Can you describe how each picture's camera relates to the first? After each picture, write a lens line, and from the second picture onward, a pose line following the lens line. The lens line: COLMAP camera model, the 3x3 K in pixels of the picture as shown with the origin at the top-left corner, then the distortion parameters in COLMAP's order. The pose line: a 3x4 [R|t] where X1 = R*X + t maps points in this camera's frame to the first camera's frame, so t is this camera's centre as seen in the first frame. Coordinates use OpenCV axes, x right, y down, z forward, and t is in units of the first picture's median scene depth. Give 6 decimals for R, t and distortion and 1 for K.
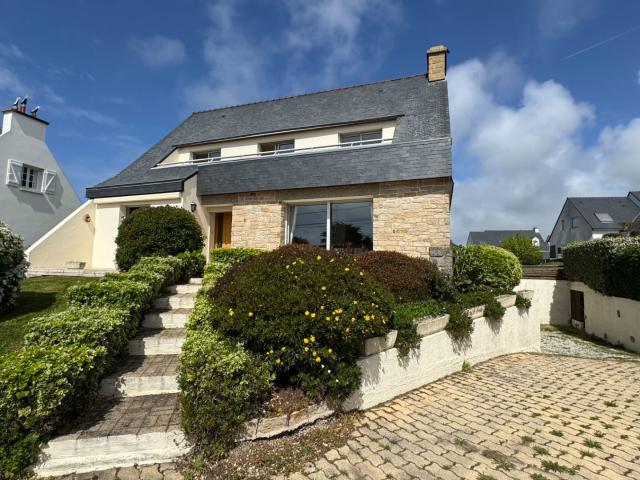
lens RADIAL K [[370.1, 0, 320.0], [0, 370.1, 240.0], [0, 0, 1]] dist [-0.021425, 0.001951]
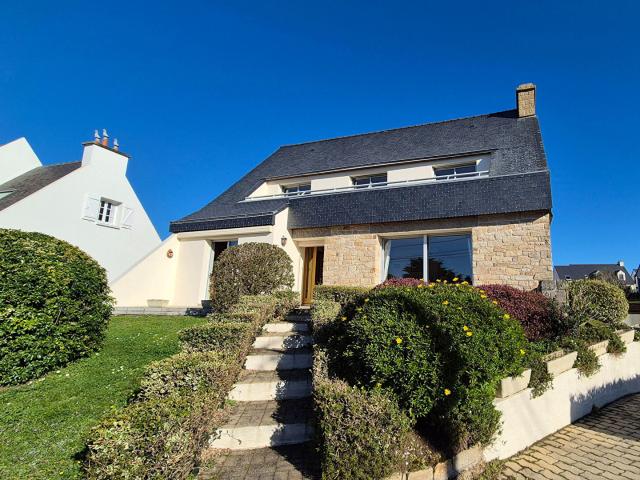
lens RADIAL K [[370.1, 0, 320.0], [0, 370.1, 240.0], [0, 0, 1]] dist [-0.021425, 0.001951]
pose [[0.999822, -0.004102, 0.018427, -0.273465], [0.006180, 0.993442, -0.114166, 0.019156], [-0.017838, 0.114259, 0.993291, 0.041116]]
